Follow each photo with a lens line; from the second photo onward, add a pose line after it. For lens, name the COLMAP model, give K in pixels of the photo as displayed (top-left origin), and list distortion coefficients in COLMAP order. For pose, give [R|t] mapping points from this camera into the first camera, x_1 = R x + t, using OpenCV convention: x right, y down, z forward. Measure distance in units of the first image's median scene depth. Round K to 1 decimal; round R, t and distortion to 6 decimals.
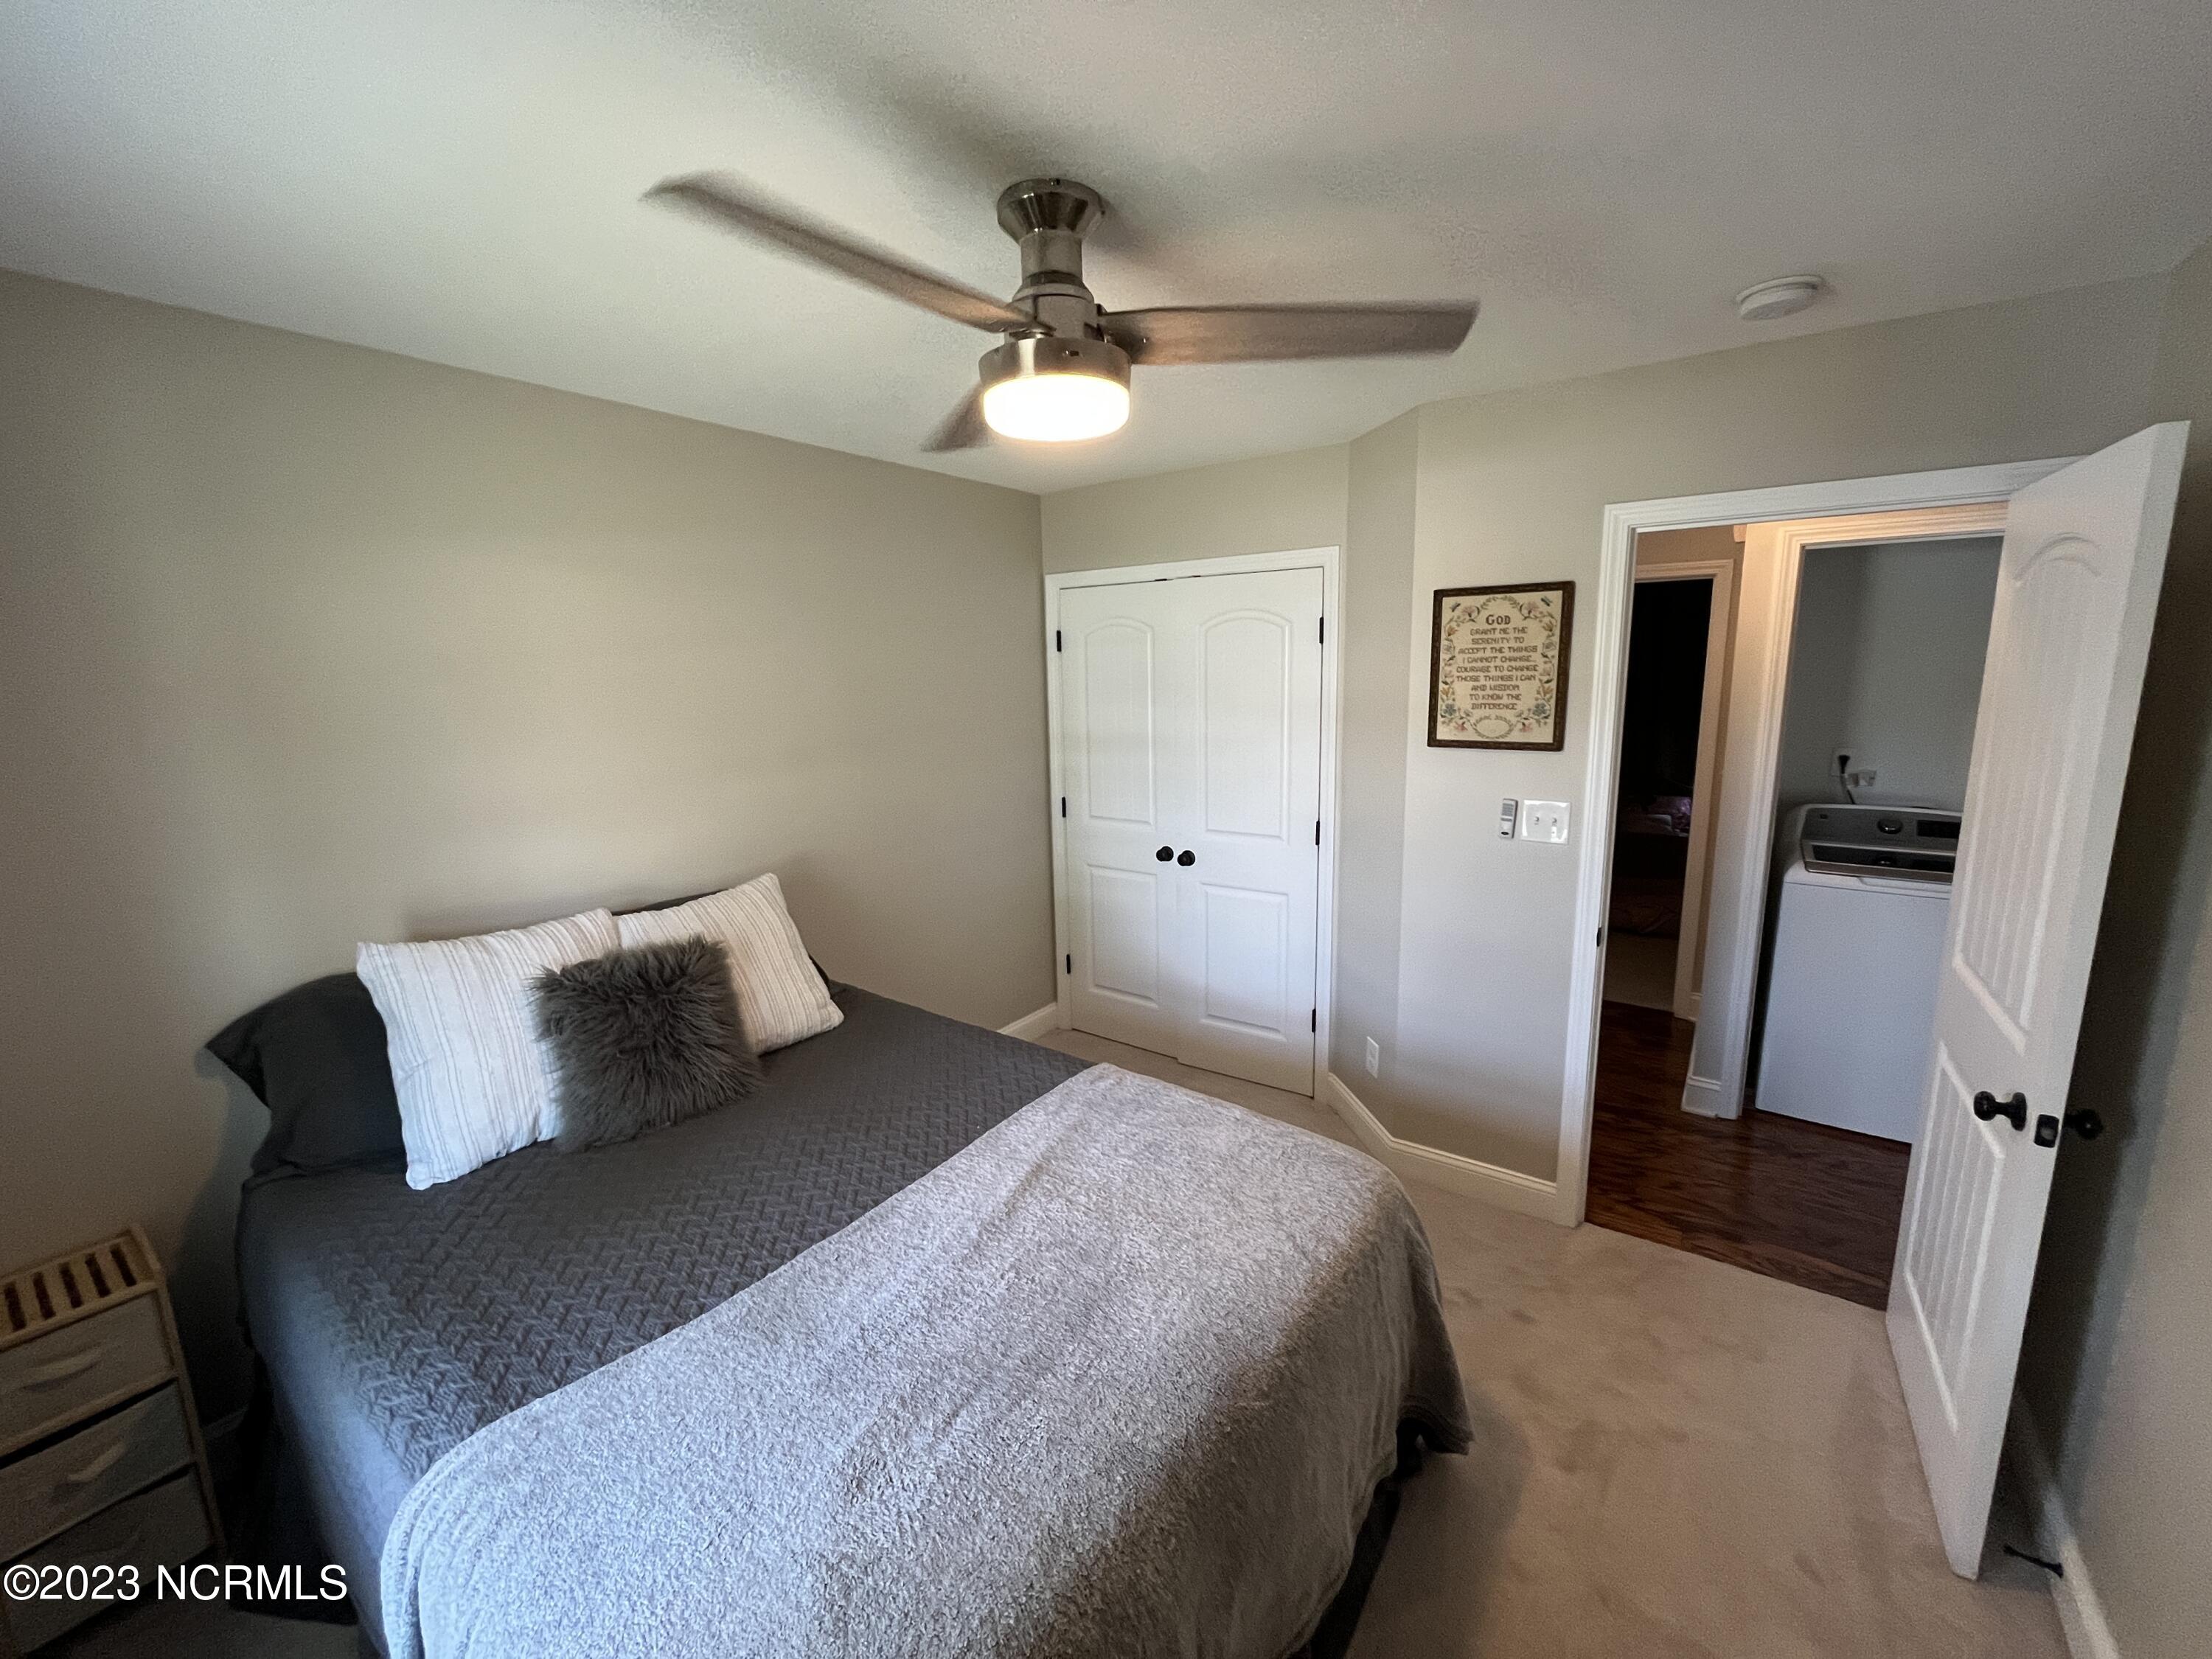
lens RADIAL K [[892.6, 0, 1100.5], [0, 892.6, 819.1], [0, 0, 1]] dist [0.000068, 0.000114]
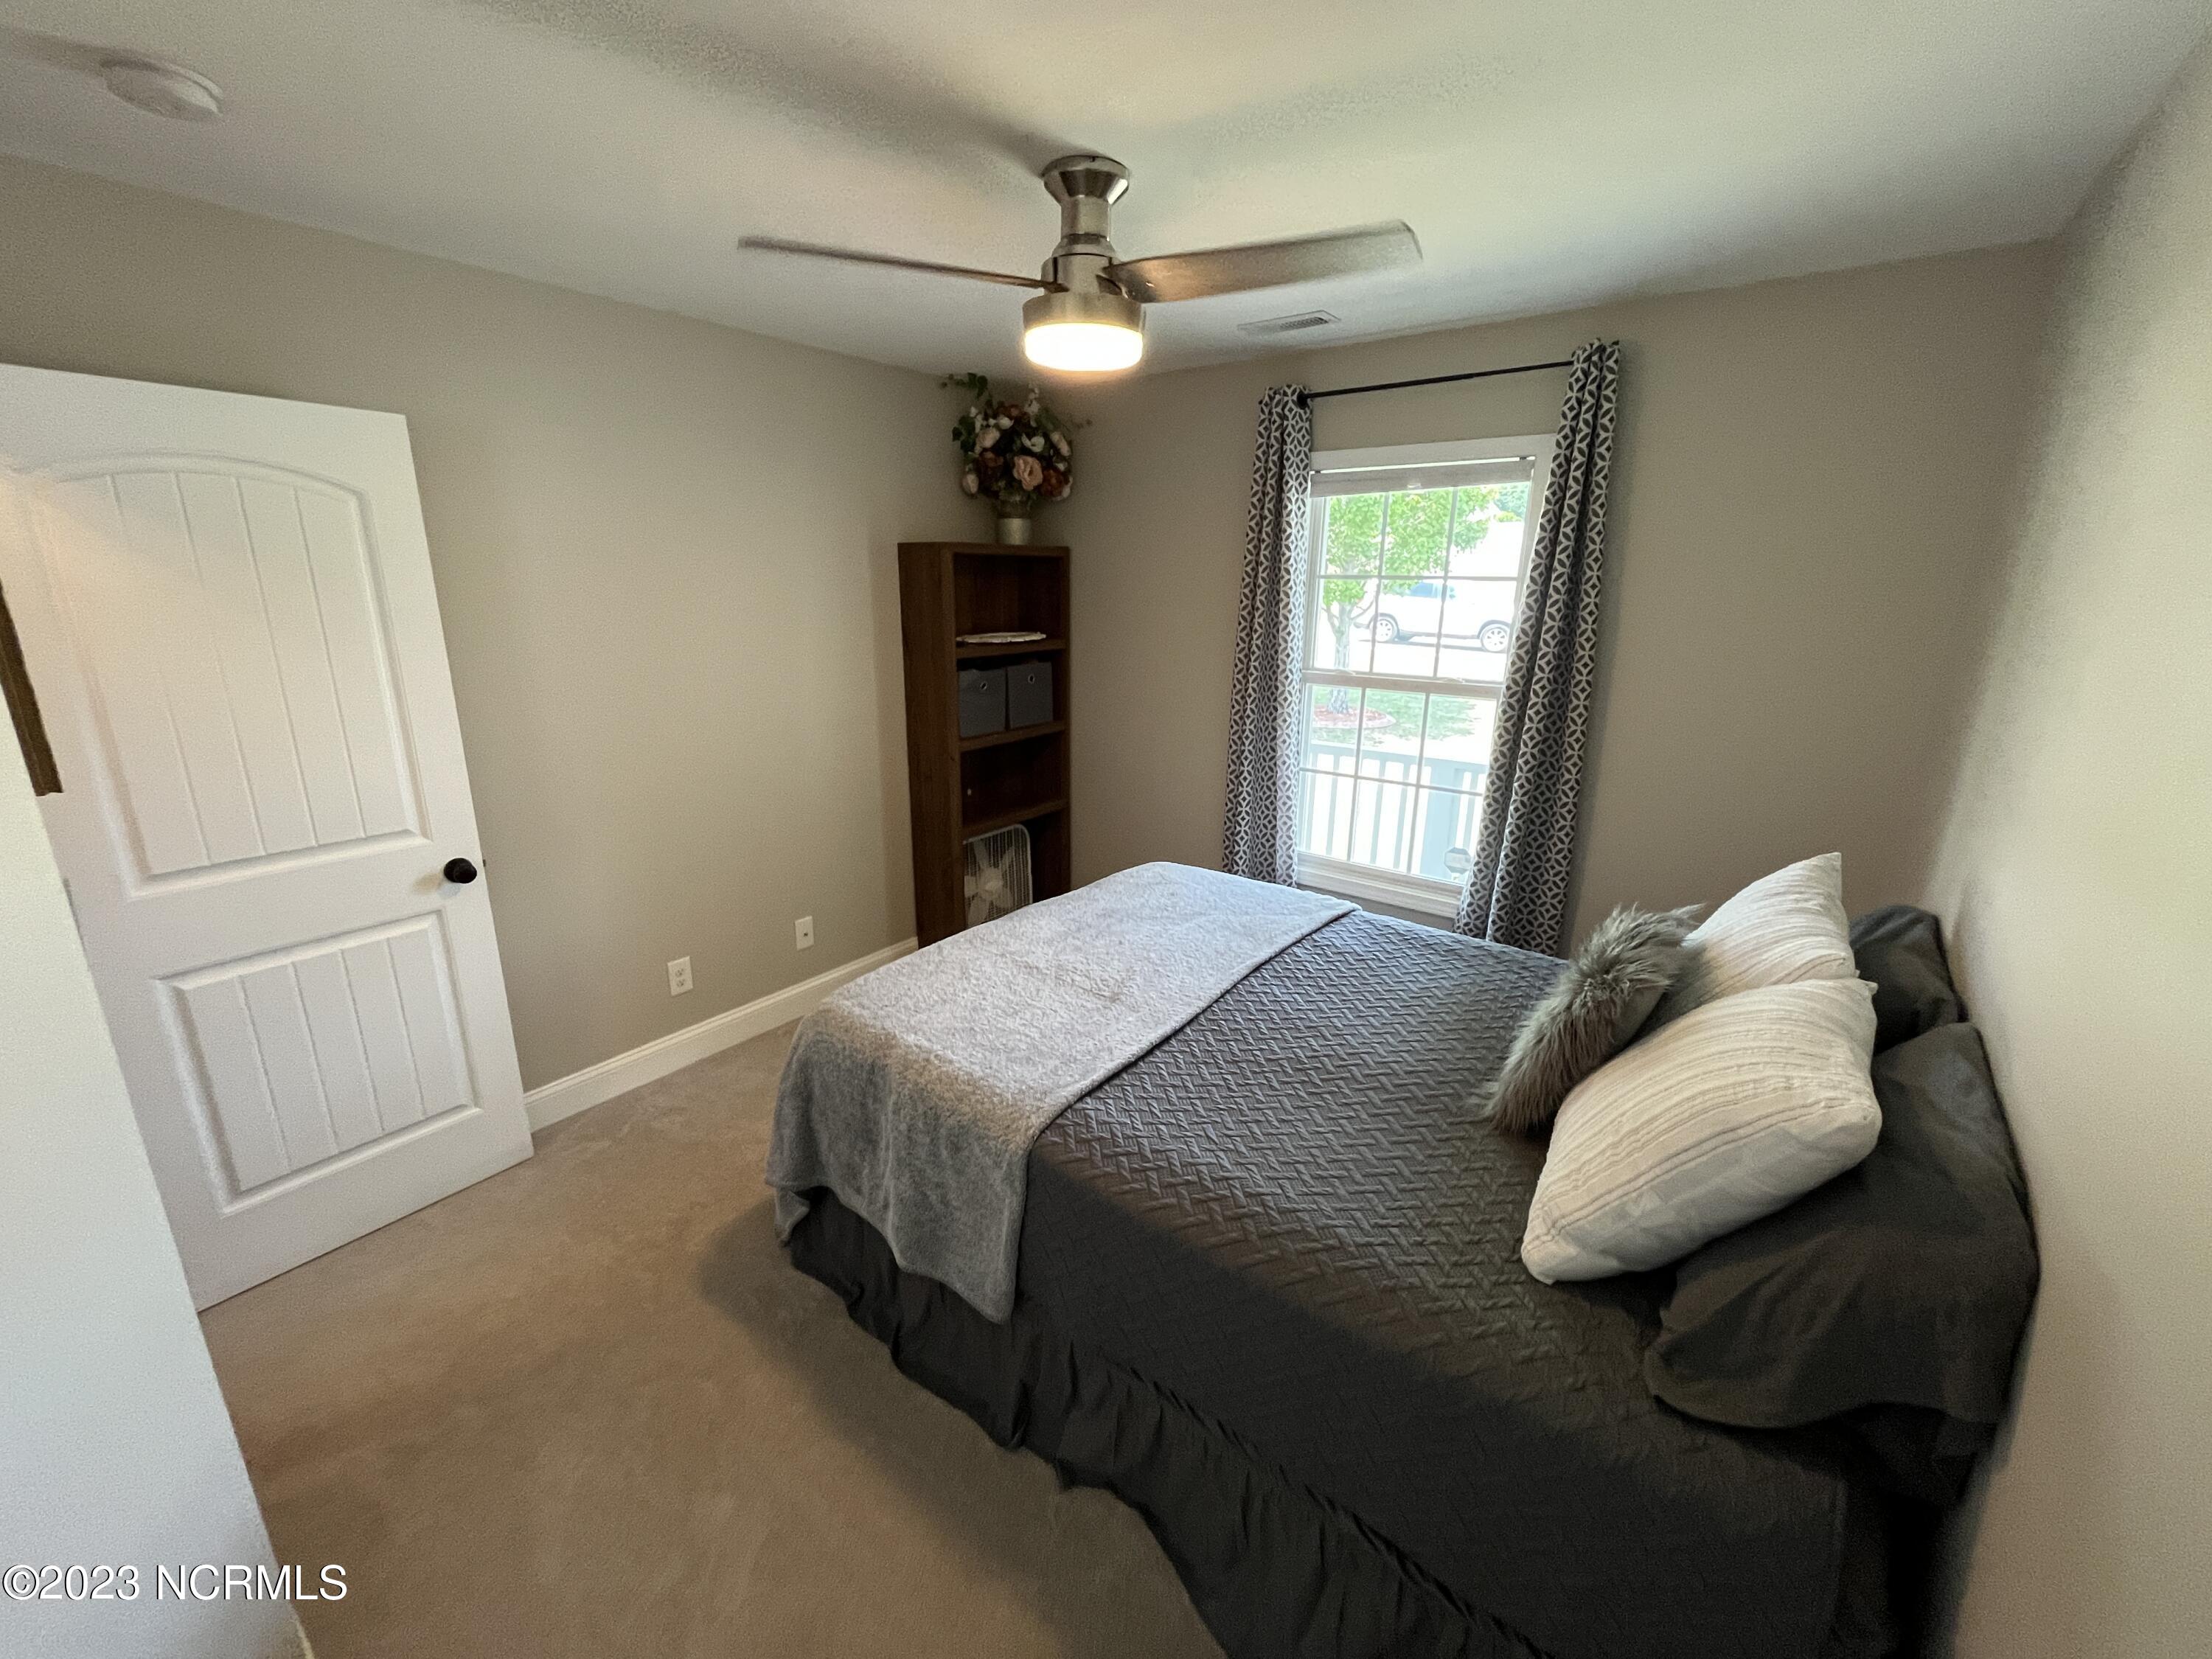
lens RADIAL K [[892.6, 0, 1100.5], [0, 892.6, 819.1], [0, 0, 1]] dist [0.000068, 0.000114]
pose [[-0.999262, -0.002329, 0.038348, -0.067093], [0.014328, 0.903555, 0.428232, -0.229812], [-0.035646, 0.428465, -0.902855, 1.375345]]
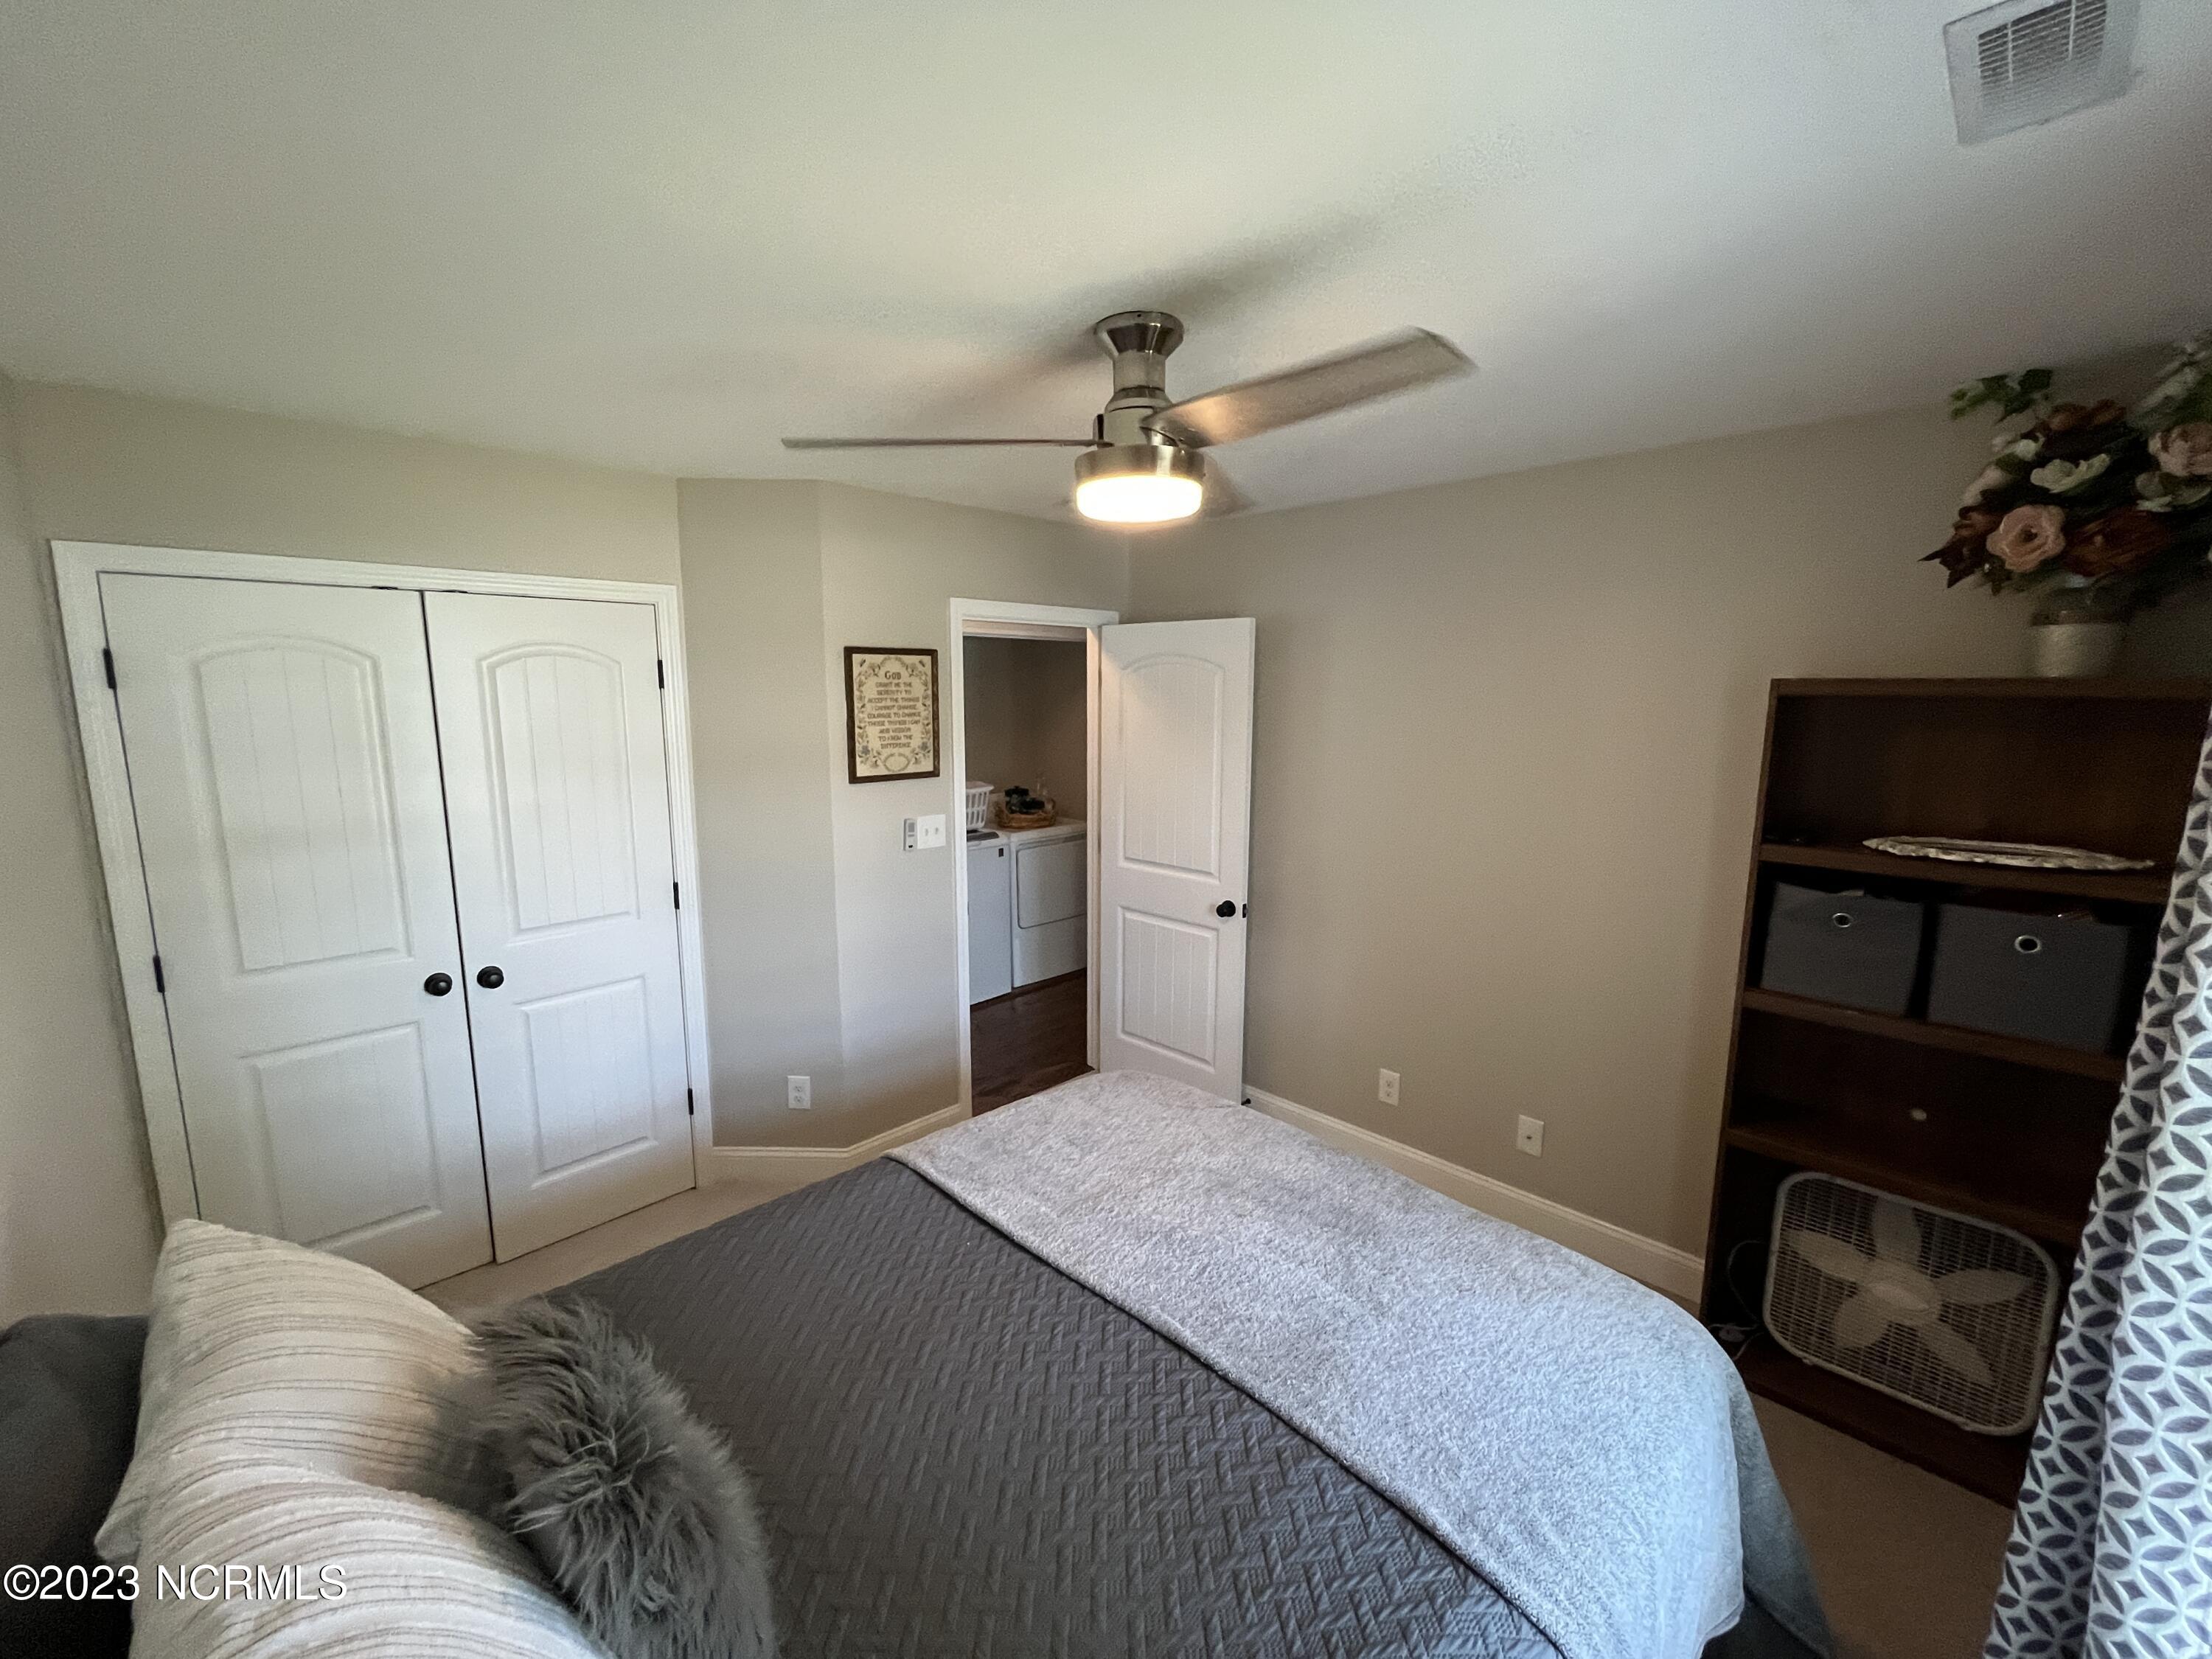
lens RADIAL K [[892.6, 0, 1100.5], [0, 892.6, 819.1], [0, 0, 1]] dist [0.000068, 0.000114]
pose [[0.175447, -0.123894, 0.976662, -0.716784], [0.165925, 0.981580, 0.094712, -0.096786], [-0.970406, 0.145435, 0.192773, 0.507148]]
